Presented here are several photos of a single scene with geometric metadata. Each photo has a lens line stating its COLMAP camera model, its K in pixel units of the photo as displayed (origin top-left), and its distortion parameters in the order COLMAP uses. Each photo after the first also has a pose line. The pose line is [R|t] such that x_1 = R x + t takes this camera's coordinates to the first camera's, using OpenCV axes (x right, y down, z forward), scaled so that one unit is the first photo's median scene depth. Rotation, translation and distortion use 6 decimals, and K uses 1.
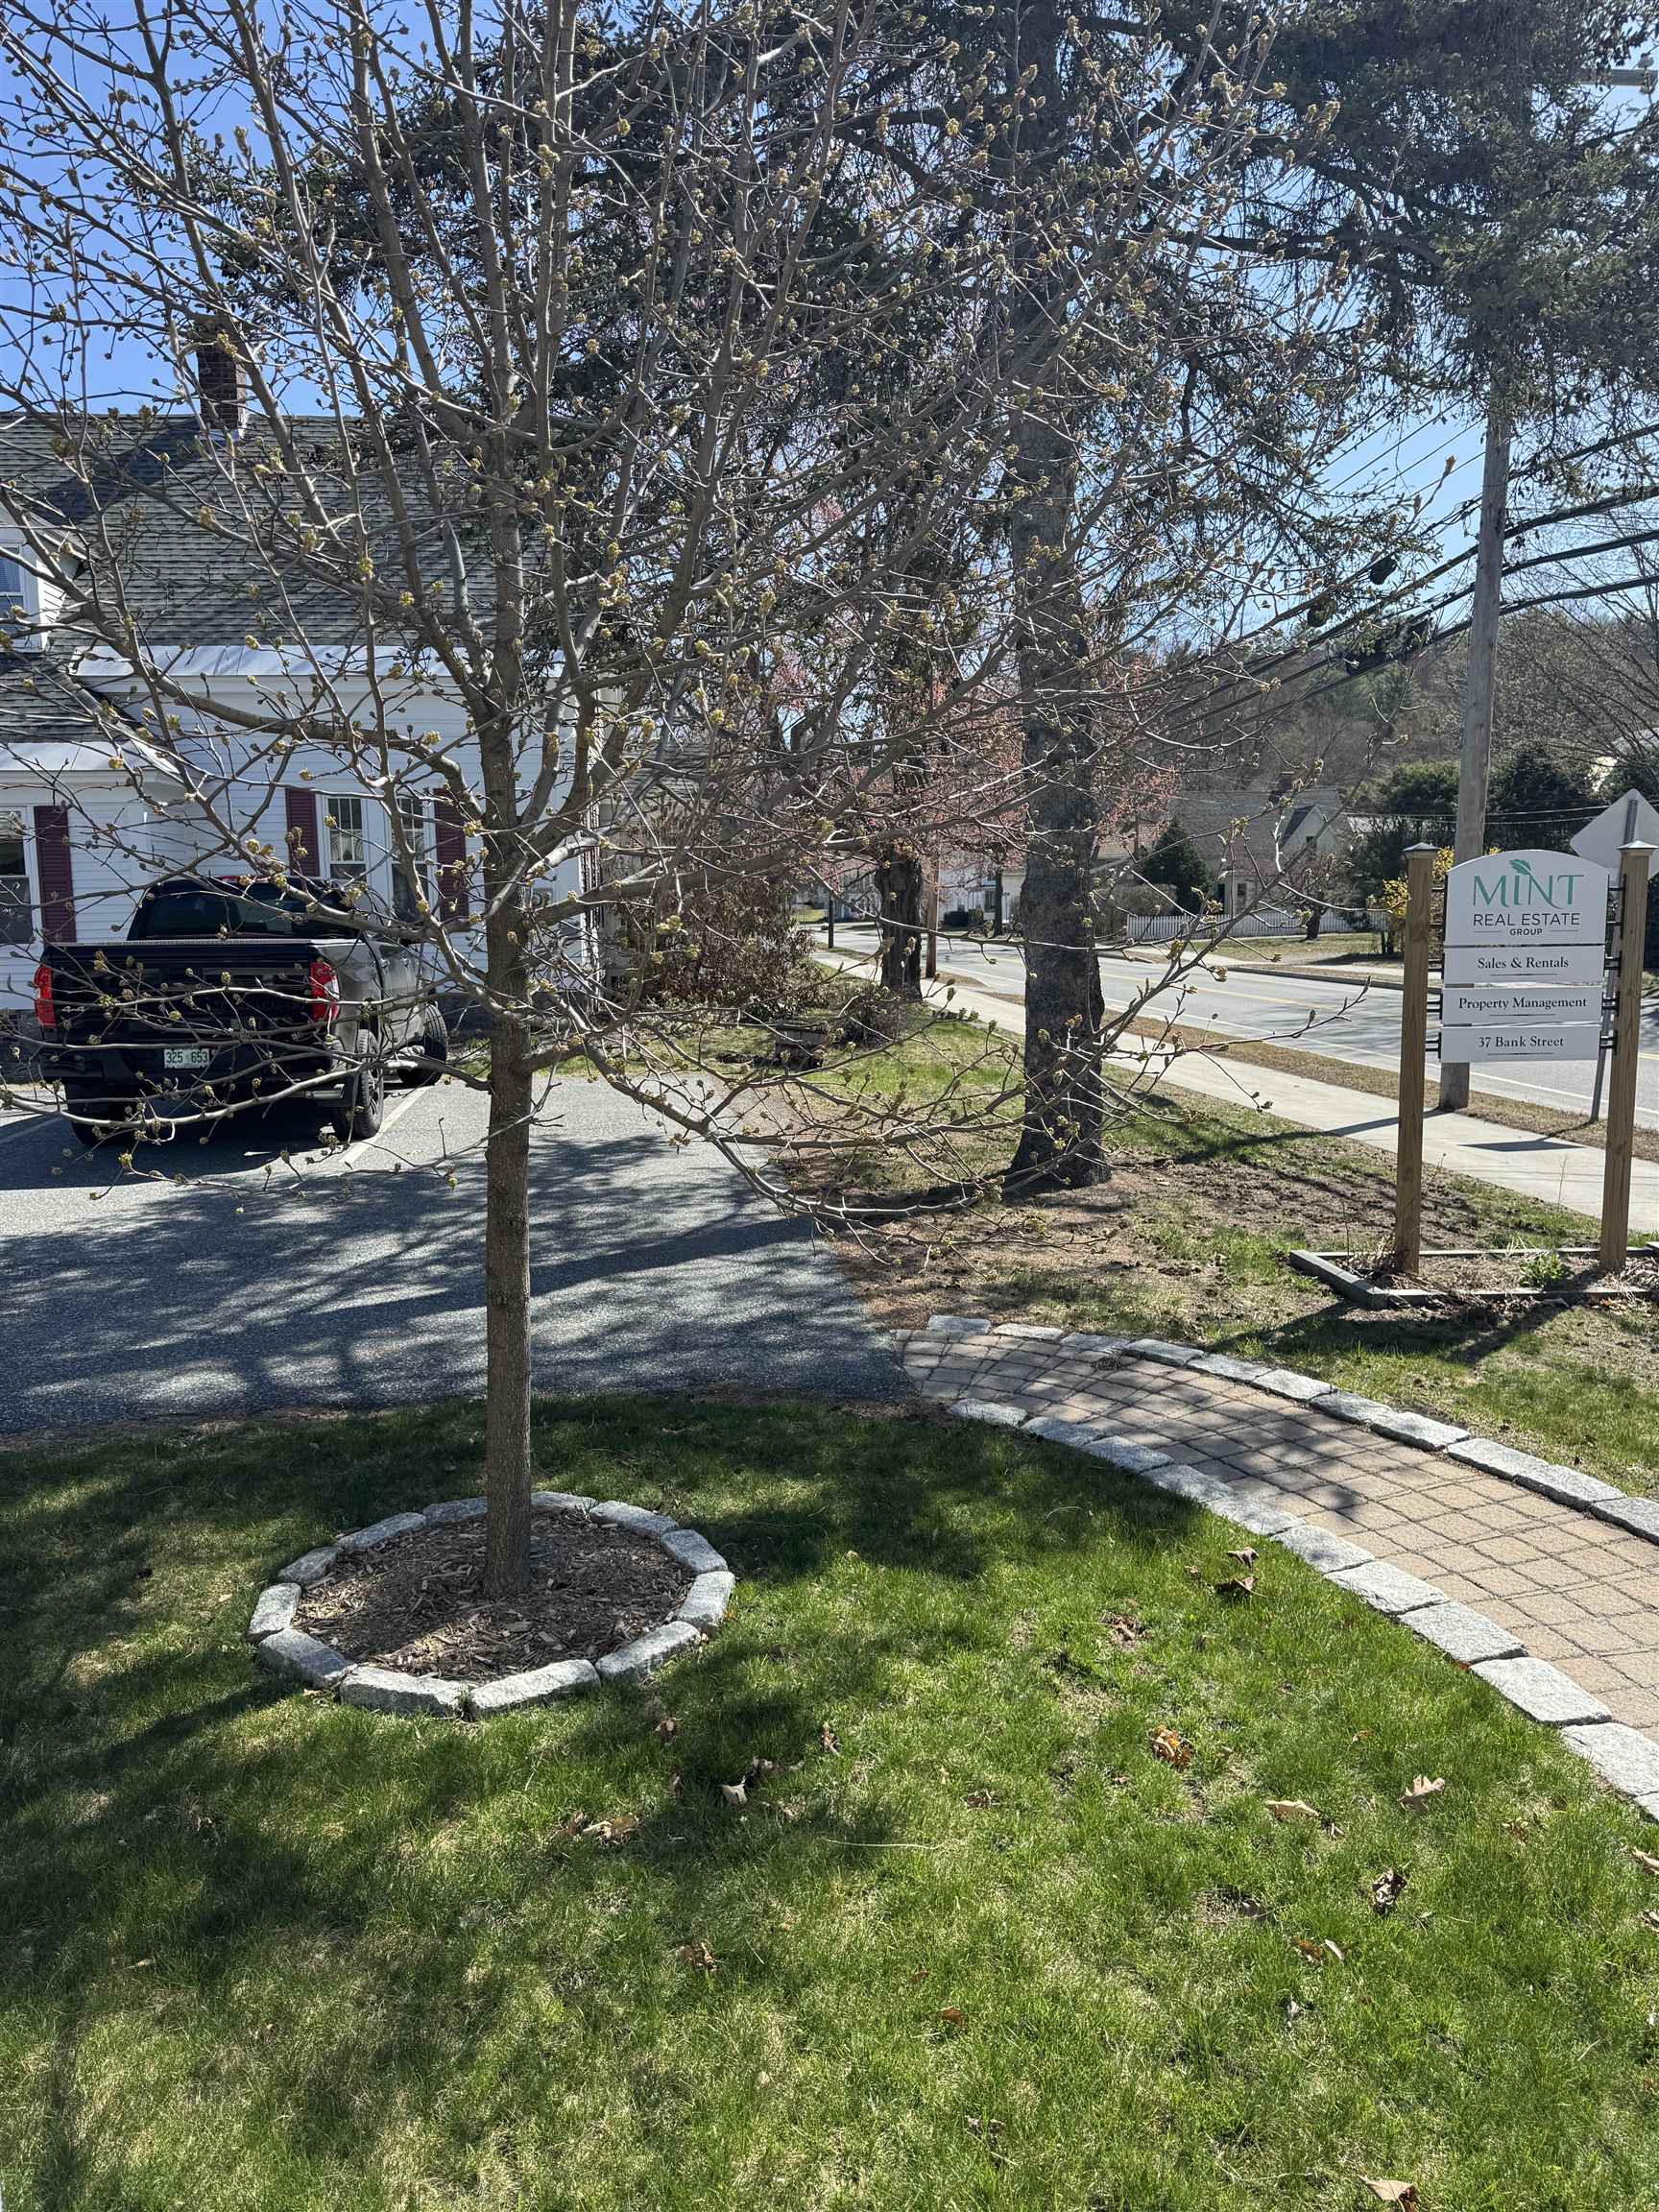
lens RADIAL K [[1566.5, 0, 835.8], [0, 1566.5, 1066.5], [0, 0, 1]] dist [0.159088, -0.255910]
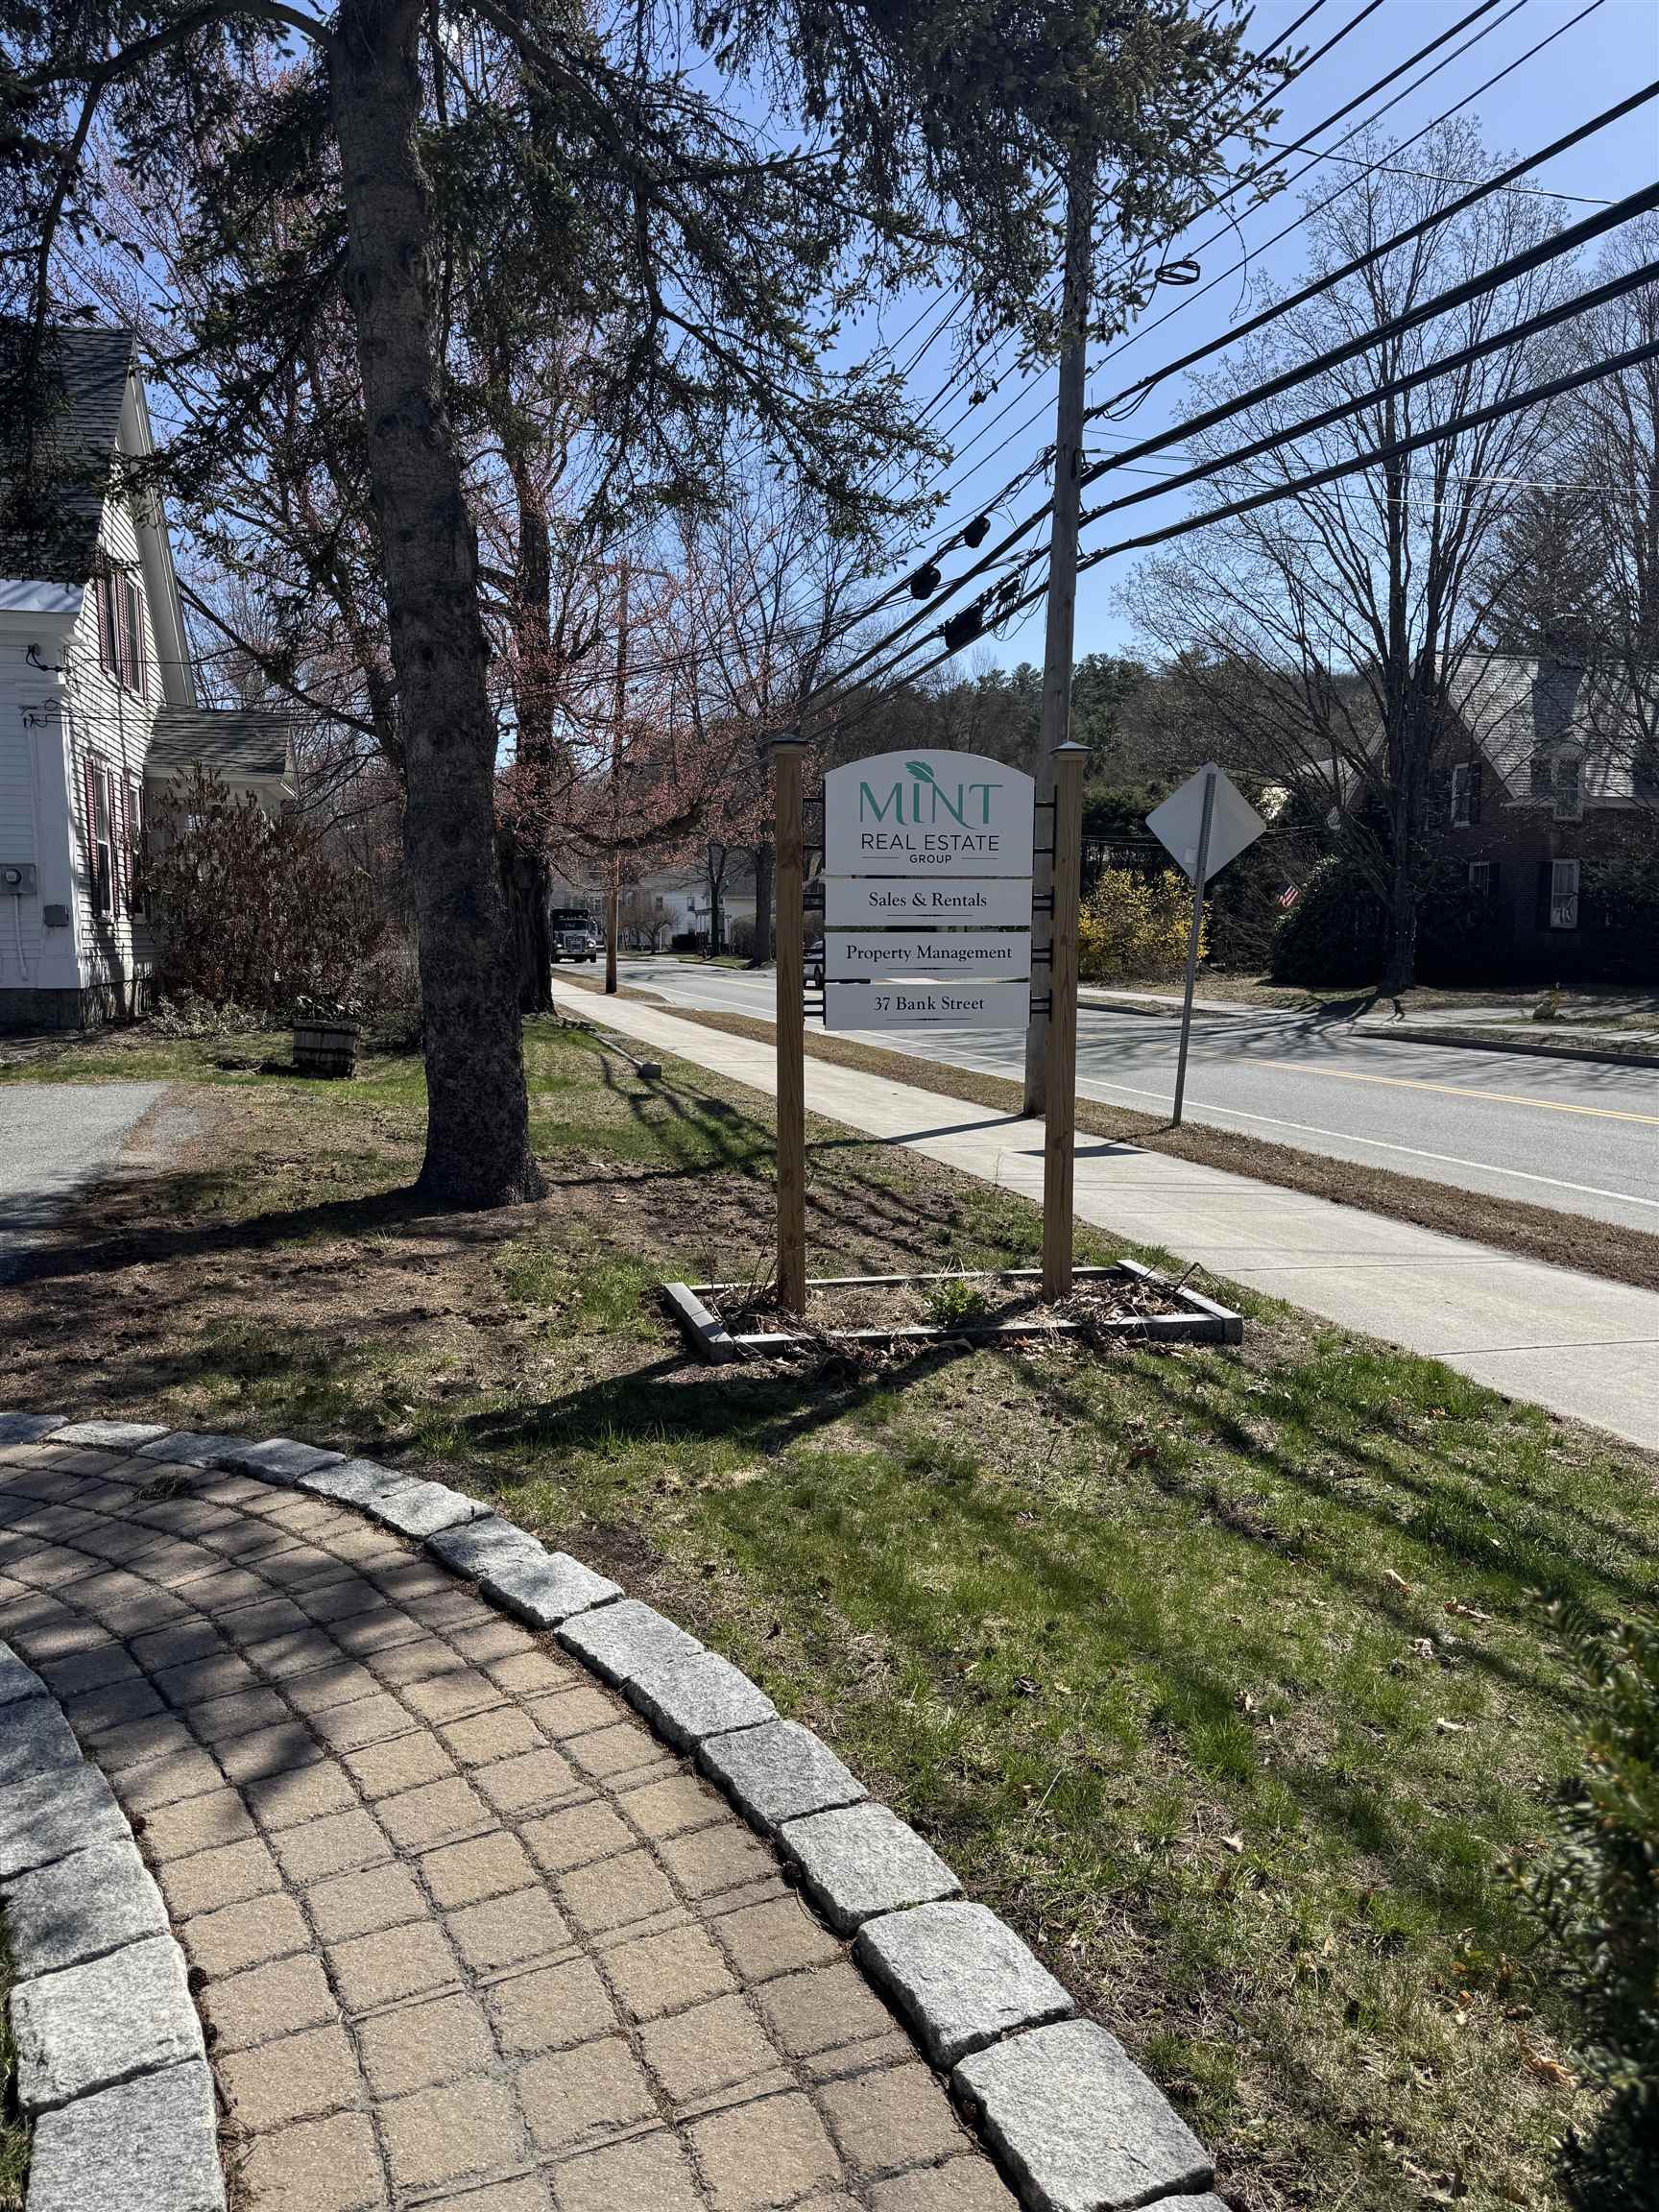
lens RADIAL K [[1560.9, 0, 754.2], [0, 1560.9, 1107.1], [0, 0, 1]] dist [0.080881, -0.061480]
pose [[0.993271, -0.014298, 0.114927, 0.324331], [0.013076, 0.999850, 0.011382, 0.030495], [-0.115072, -0.009803, 0.993309, 0.333894]]
